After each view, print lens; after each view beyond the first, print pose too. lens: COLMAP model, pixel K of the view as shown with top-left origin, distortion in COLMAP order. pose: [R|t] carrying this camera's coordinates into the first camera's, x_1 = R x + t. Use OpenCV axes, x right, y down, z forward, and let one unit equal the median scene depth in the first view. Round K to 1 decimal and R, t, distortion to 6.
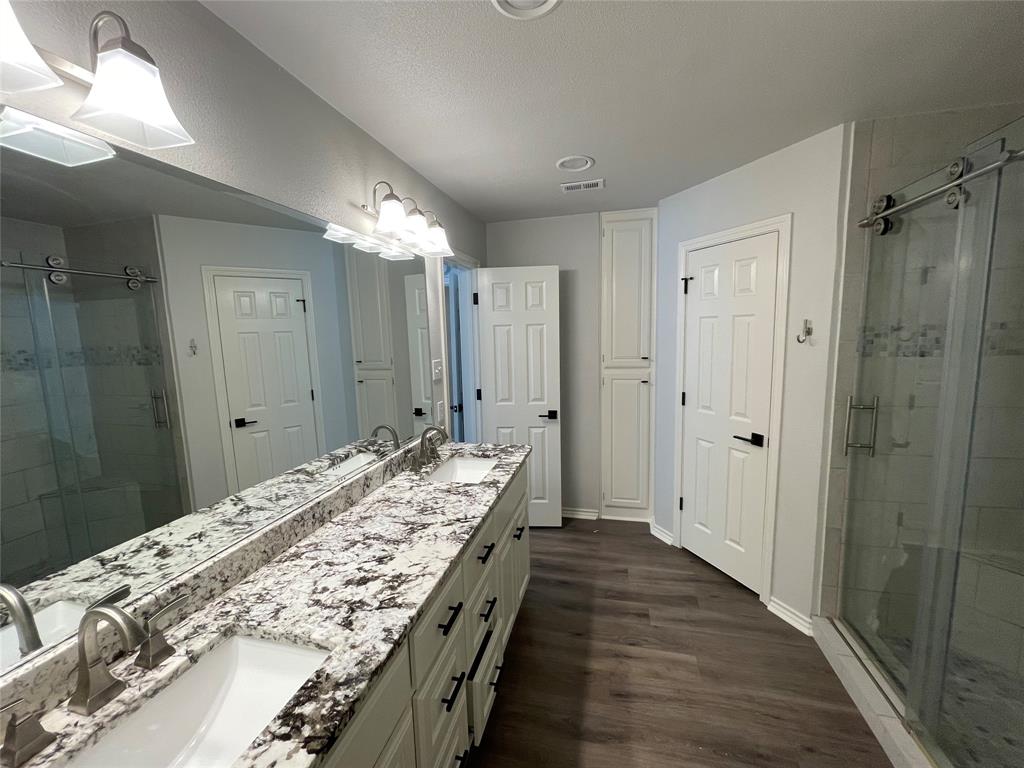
lens RADIAL K [[415.1, 0, 513.0], [0, 415.1, 381.7], [0, 0, 1]] dist [-0.001389, -0.000094]
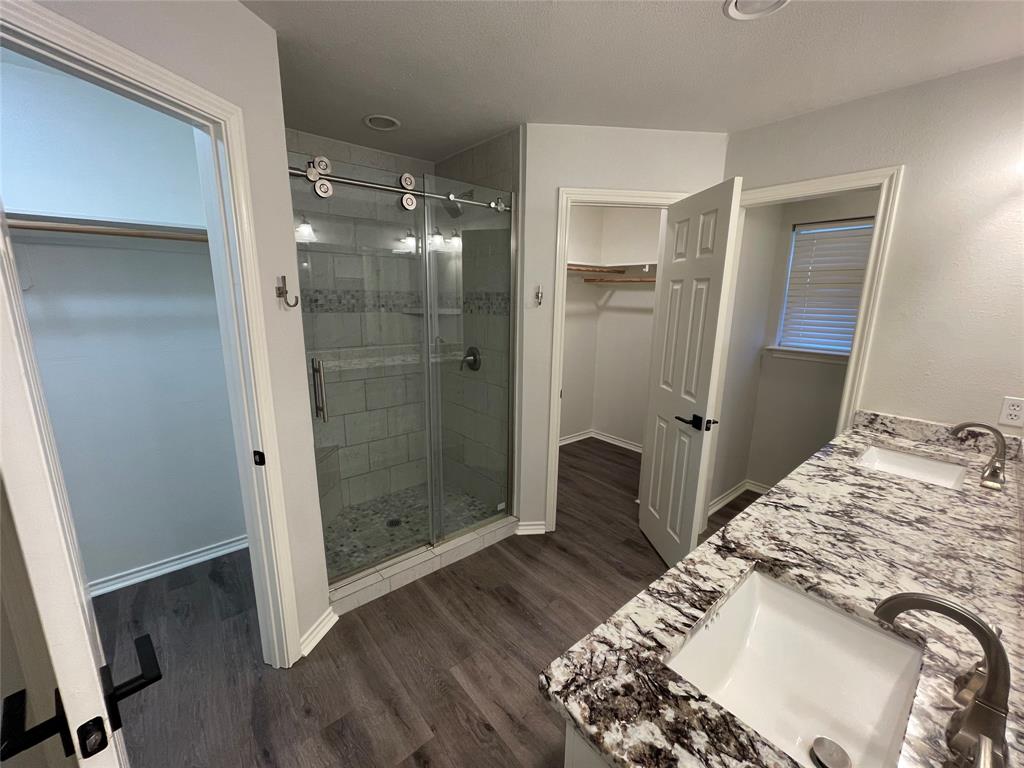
lens RADIAL K [[415.1, 0, 513.0], [0, 415.1, 381.7], [0, 0, 1]] dist [-0.001389, -0.000094]
pose [[-0.816206, -0.102475, 0.568601, -0.137952], [0.082948, 0.953166, 0.290851, -0.214924], [-0.571776, 0.284558, -0.769480, 1.995933]]
